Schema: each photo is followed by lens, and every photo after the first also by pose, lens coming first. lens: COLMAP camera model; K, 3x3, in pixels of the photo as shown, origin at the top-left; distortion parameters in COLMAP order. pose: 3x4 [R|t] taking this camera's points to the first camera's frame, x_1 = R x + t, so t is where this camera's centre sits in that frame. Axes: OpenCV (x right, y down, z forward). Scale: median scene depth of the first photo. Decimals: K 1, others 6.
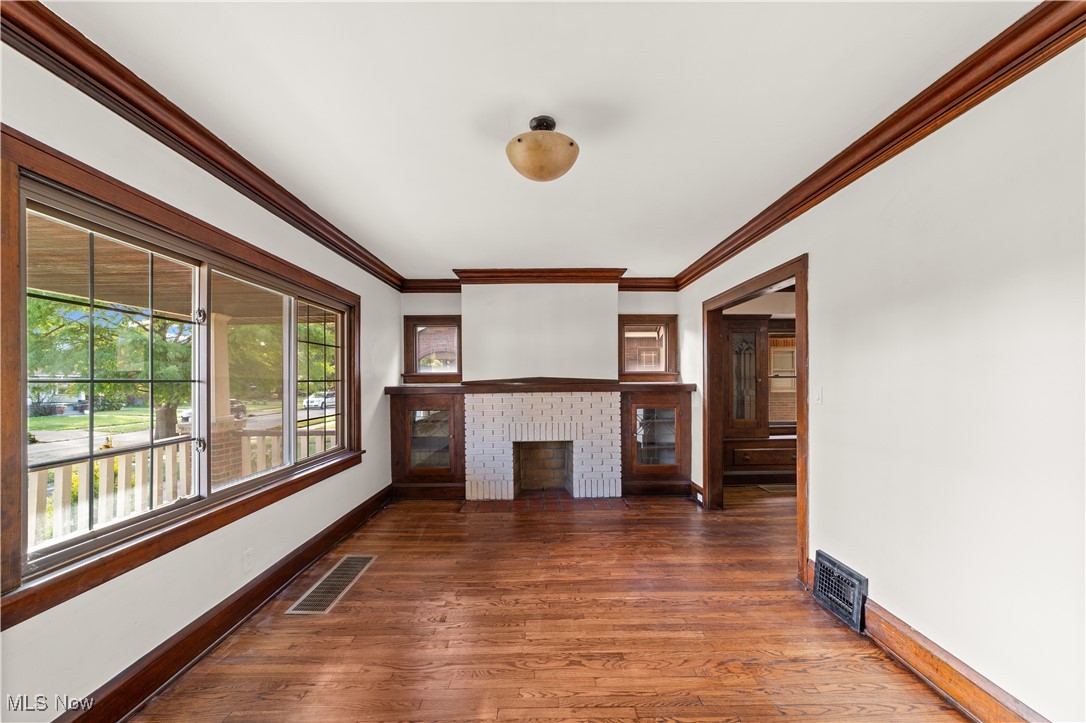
lens RADIAL K [[420.8, 0, 542.6], [0, 420.8, 376.9], [0, 0, 1]] dist [-0.010061, 0.005466]
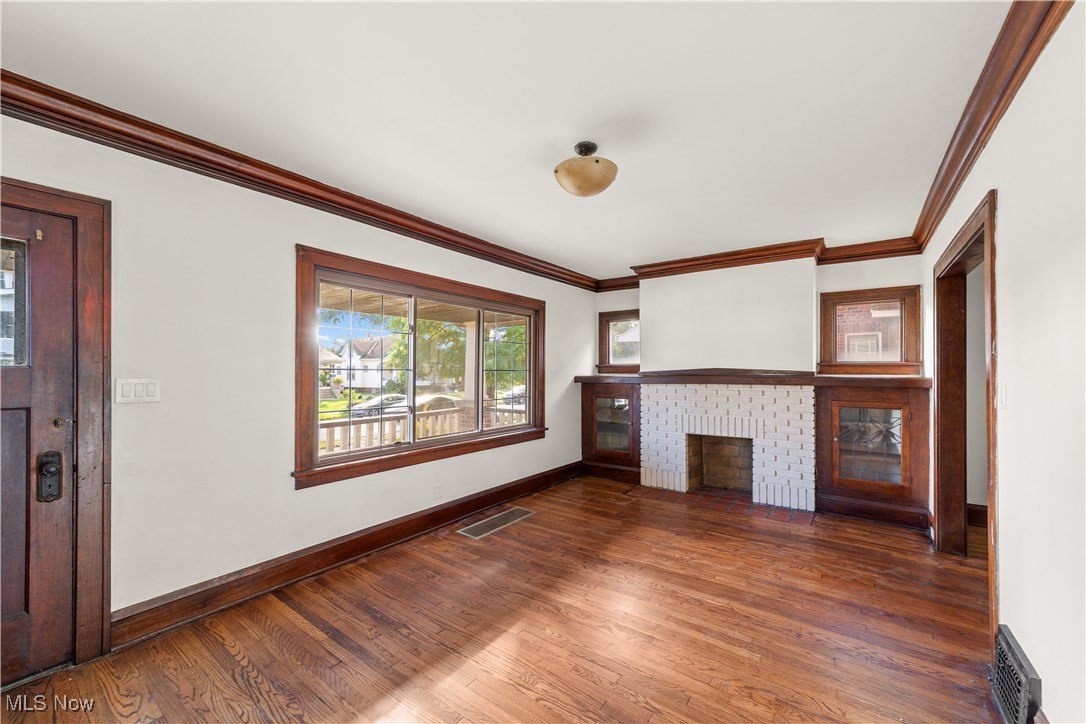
lens RADIAL K [[420.8, 0, 536.8], [0, 420.8, 362.4], [0, 0, 1]] dist [-0.010061, 0.005466]
pose [[0.803930, -0.004927, -0.594703, 0.243083], [-0.002060, 0.999937, -0.011070, -0.000919], [0.594720, 0.010125, 0.803869, -0.000099]]
